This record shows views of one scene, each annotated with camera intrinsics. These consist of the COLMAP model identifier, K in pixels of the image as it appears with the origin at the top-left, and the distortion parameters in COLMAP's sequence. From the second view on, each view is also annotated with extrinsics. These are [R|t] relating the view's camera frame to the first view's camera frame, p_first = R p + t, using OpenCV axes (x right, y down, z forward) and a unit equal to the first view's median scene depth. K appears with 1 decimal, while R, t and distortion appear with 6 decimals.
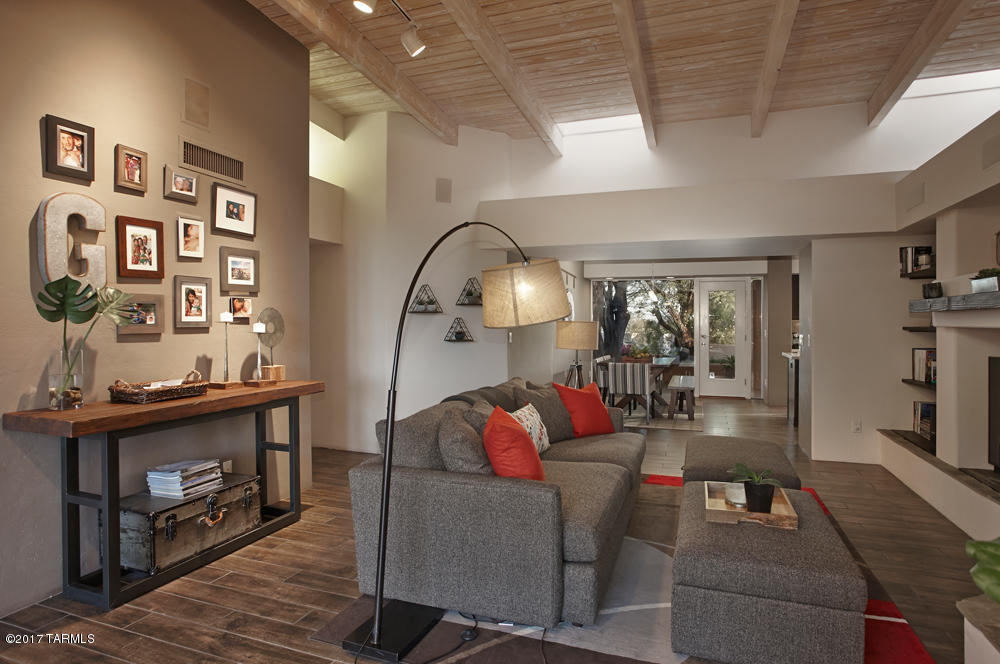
lens RADIAL K [[568.1, 0, 501.1], [0, 568.1, 328.5], [0, 0, 1]] dist [0.003152, 0.000600]
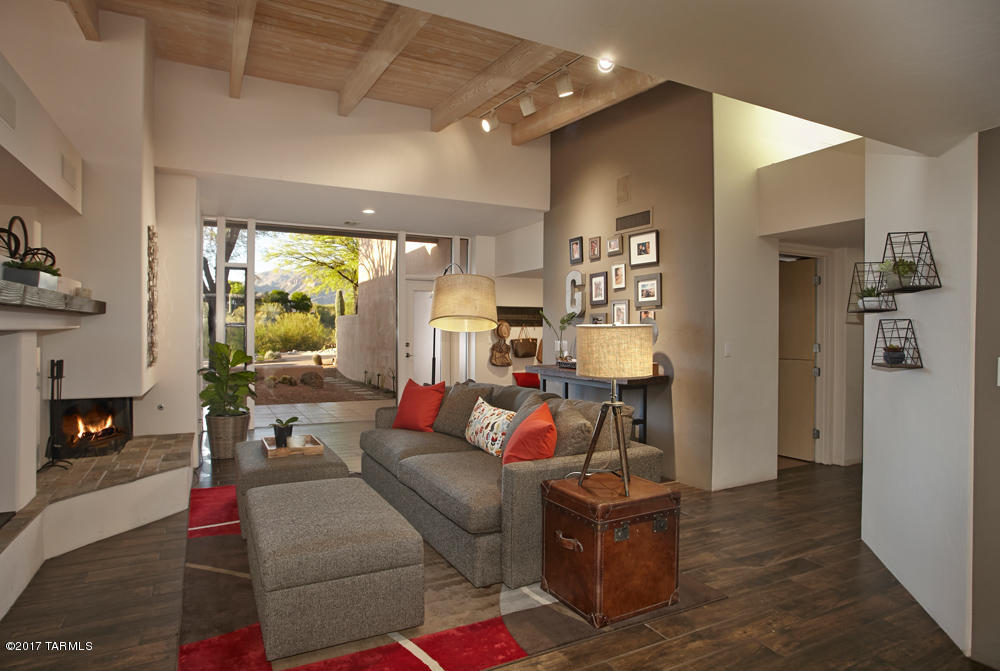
lens RADIAL K [[568.1, 0, 502.3], [0, 568.1, 333.3], [0, 0, 1]] dist [0.003152, 0.000600]
pose [[-0.661589, 0.004287, -0.749854, 0.827276], [-0.013098, 0.999765, 0.017272, -0.019762], [0.749752, 0.021248, -0.661378, 1.709018]]
